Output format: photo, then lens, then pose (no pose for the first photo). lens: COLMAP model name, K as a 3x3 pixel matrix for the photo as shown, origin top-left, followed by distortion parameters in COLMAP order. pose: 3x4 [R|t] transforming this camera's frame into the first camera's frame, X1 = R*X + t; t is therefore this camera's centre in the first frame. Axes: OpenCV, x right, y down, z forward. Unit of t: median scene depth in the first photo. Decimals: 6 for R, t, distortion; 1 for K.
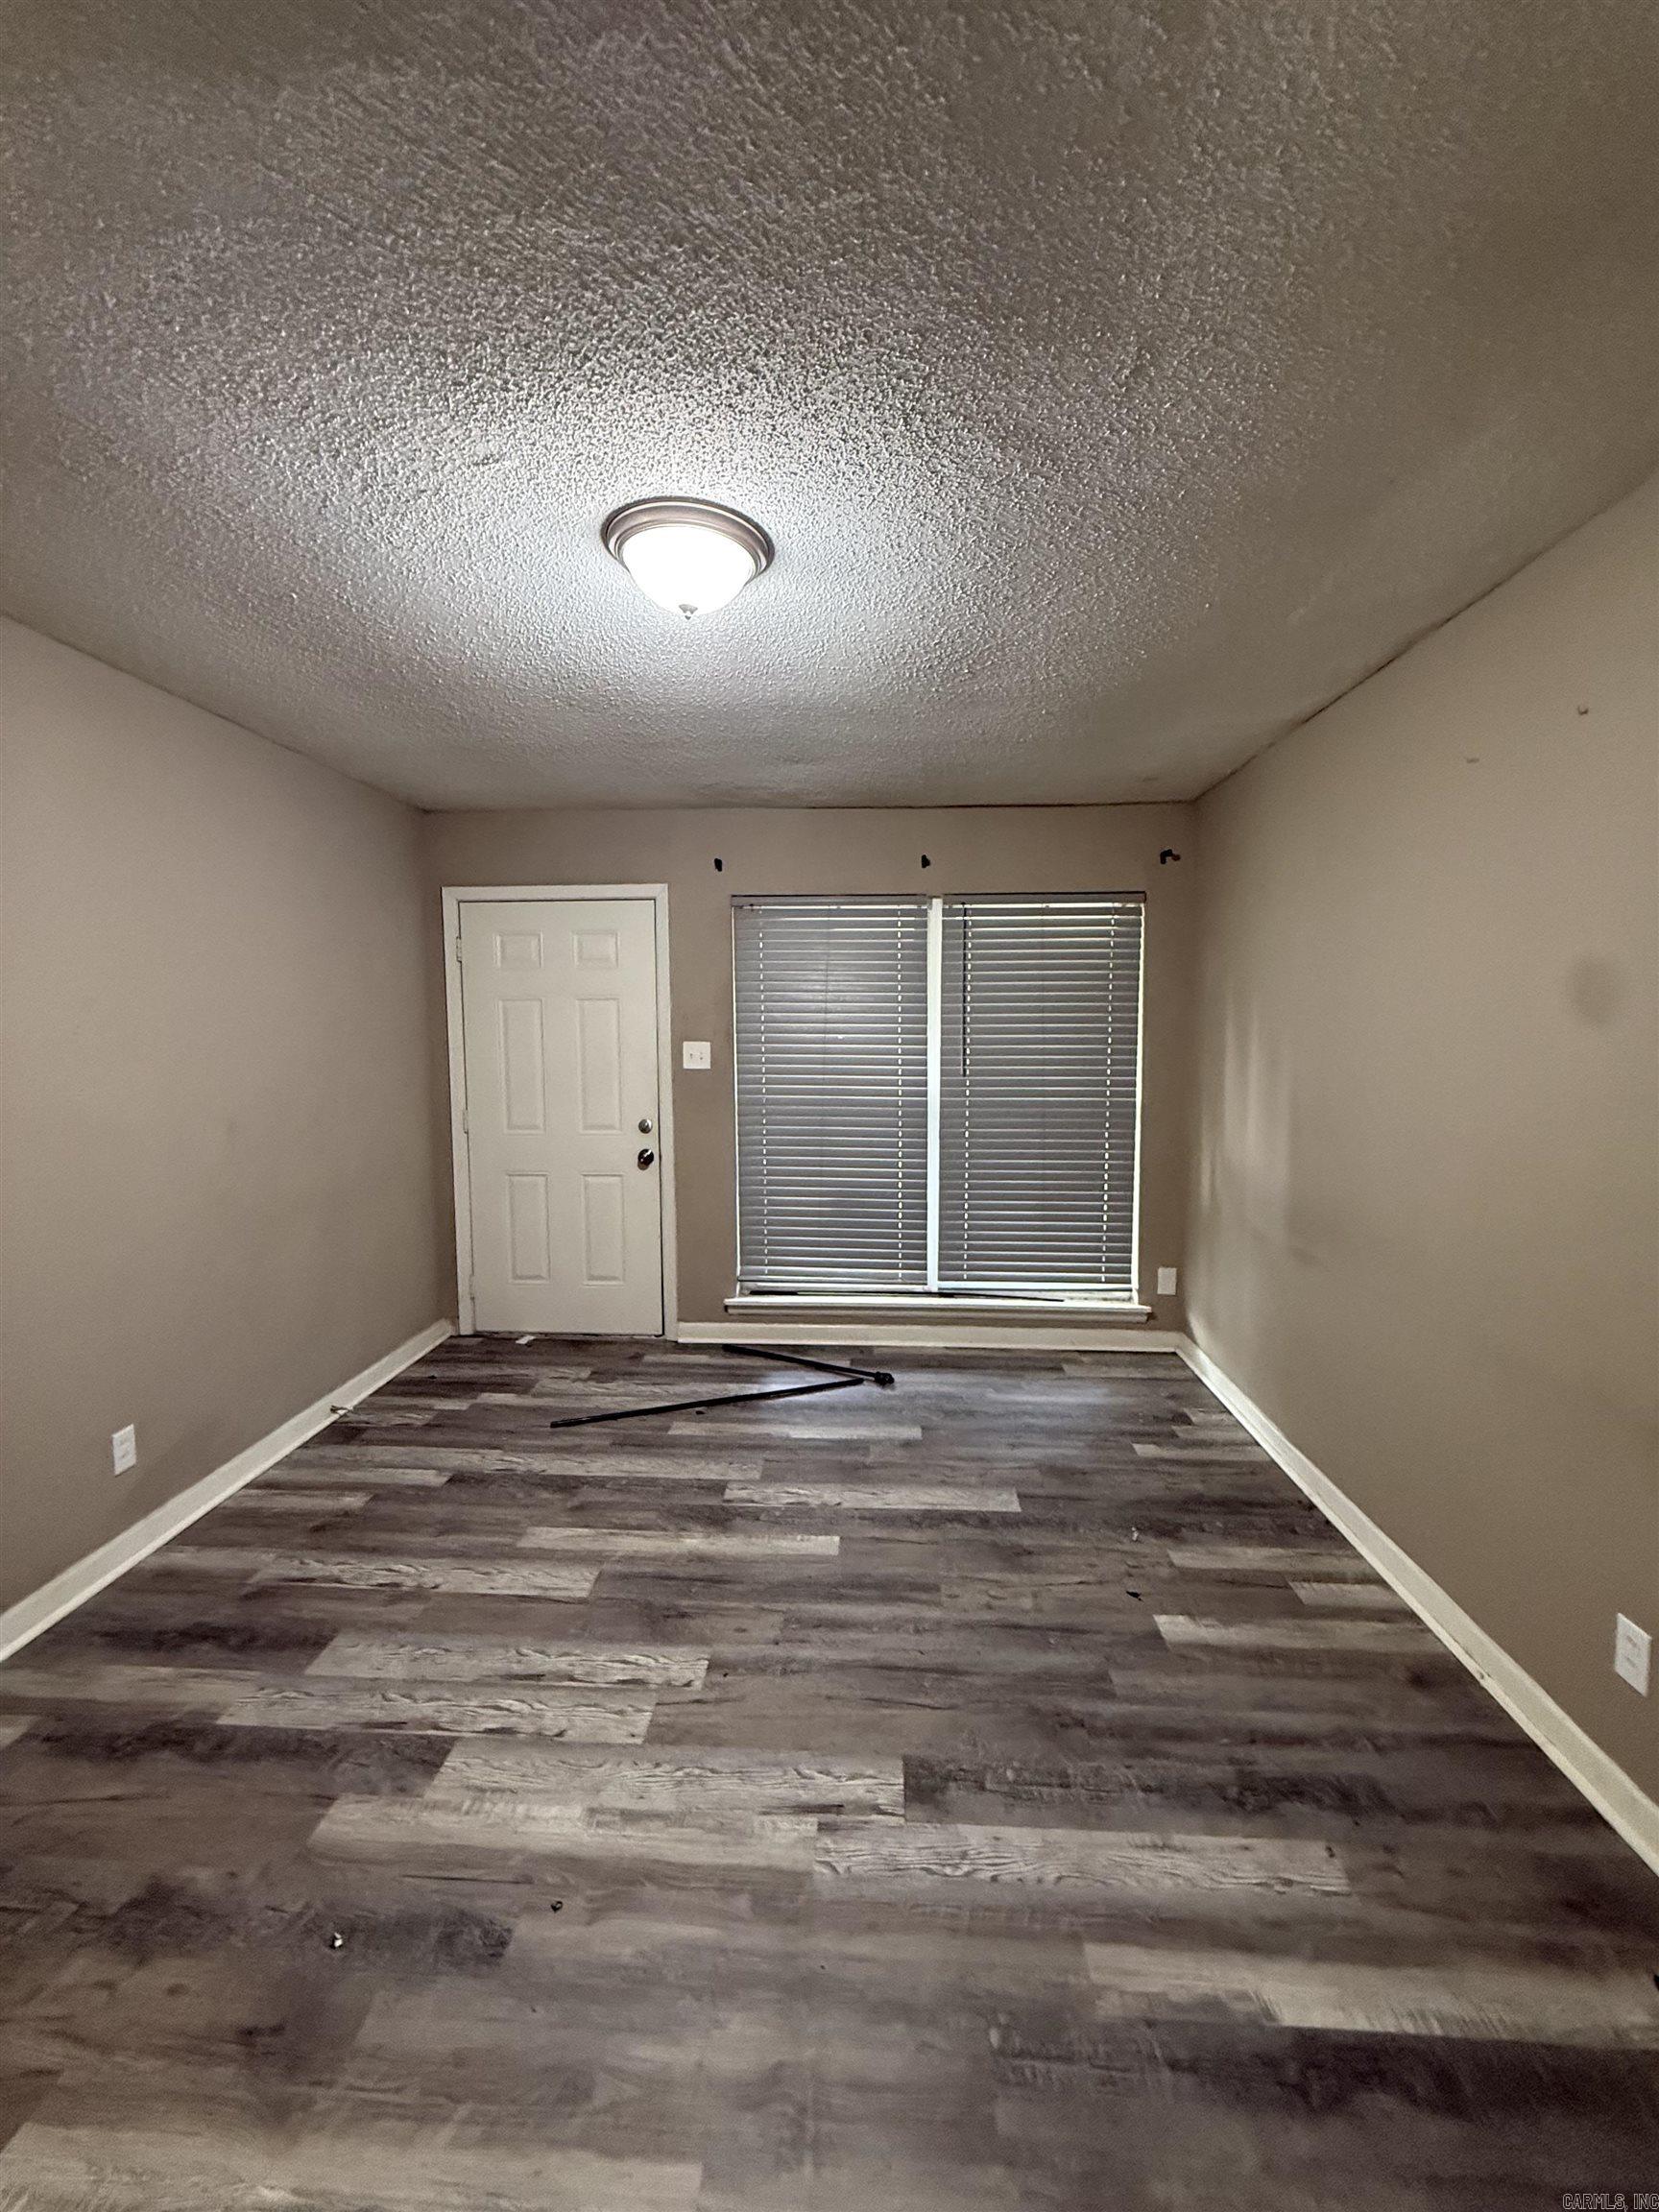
lens RADIAL K [[888.7, 0, 833.6], [0, 888.7, 1104.1], [0, 0, 1]] dist [0.002942, -0.000176]
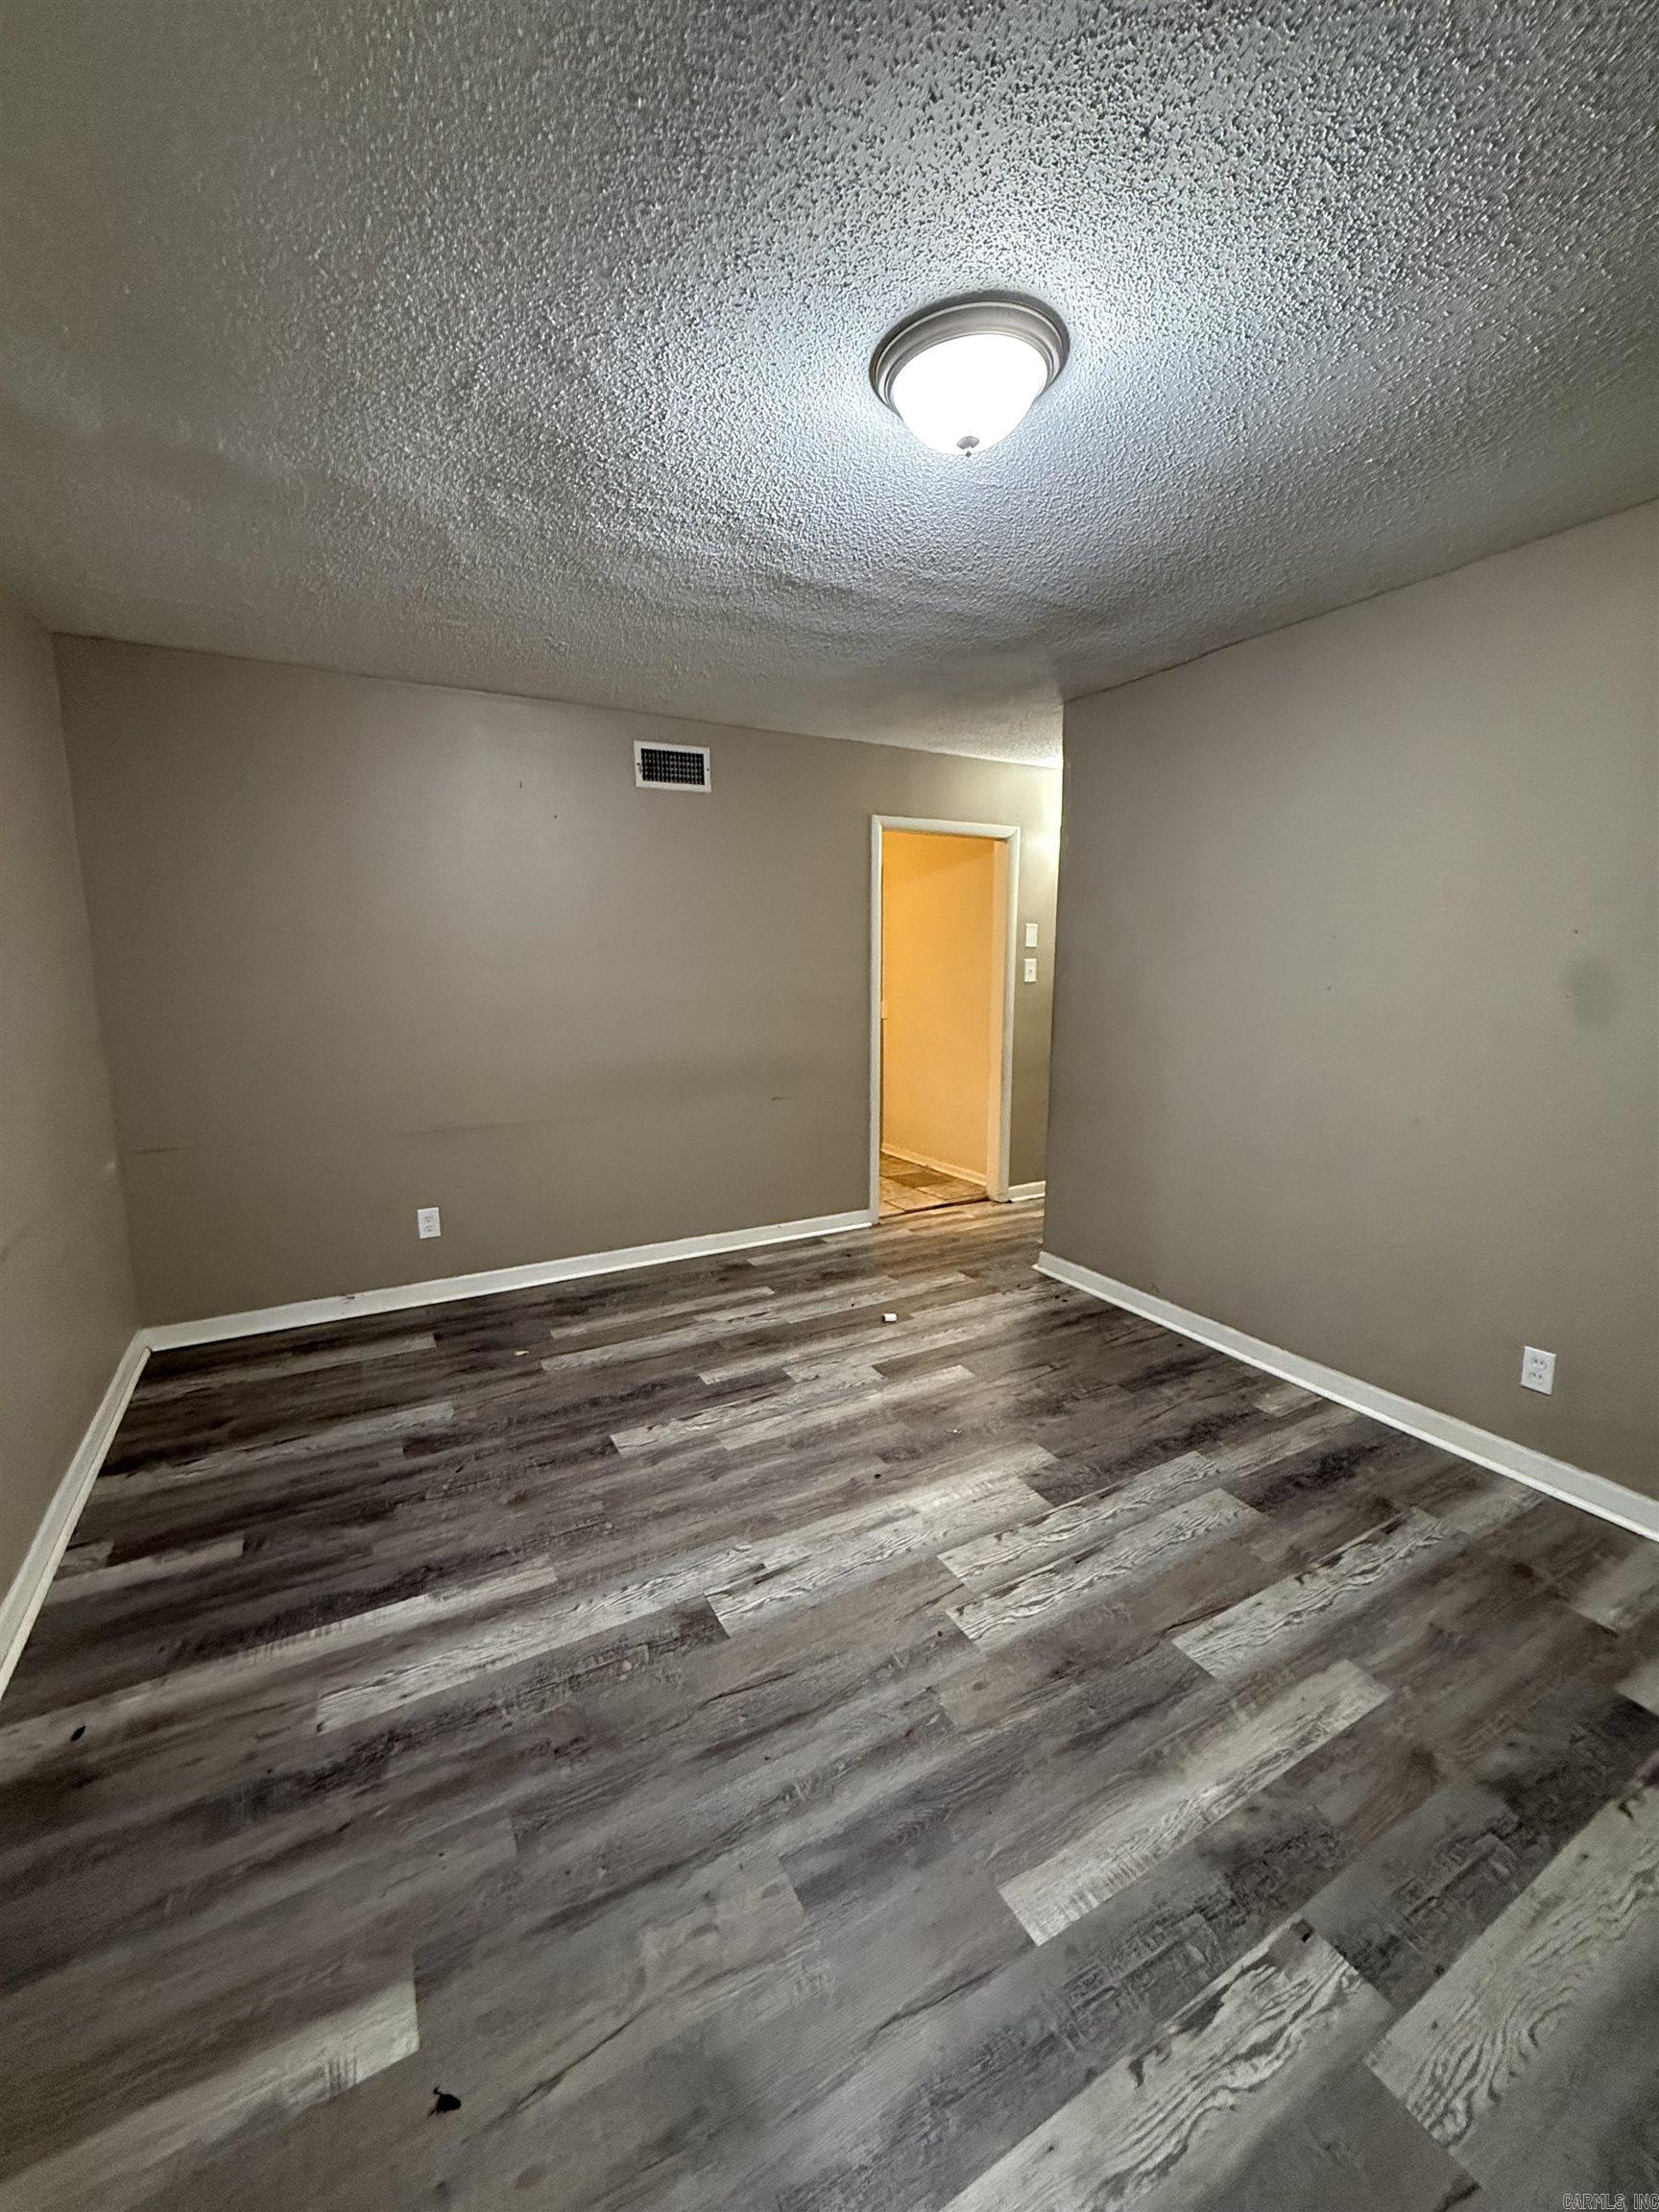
lens RADIAL K [[888.7, 0, 838.2], [0, 888.7, 1098.4], [0, 0, 1]] dist [0.002942, -0.000176]
pose [[-0.842697, 0.092374, -0.530405, 0.411254], [-0.039284, 0.971995, 0.231695, -0.120183], [0.536953, 0.216085, -0.815468, 1.573191]]
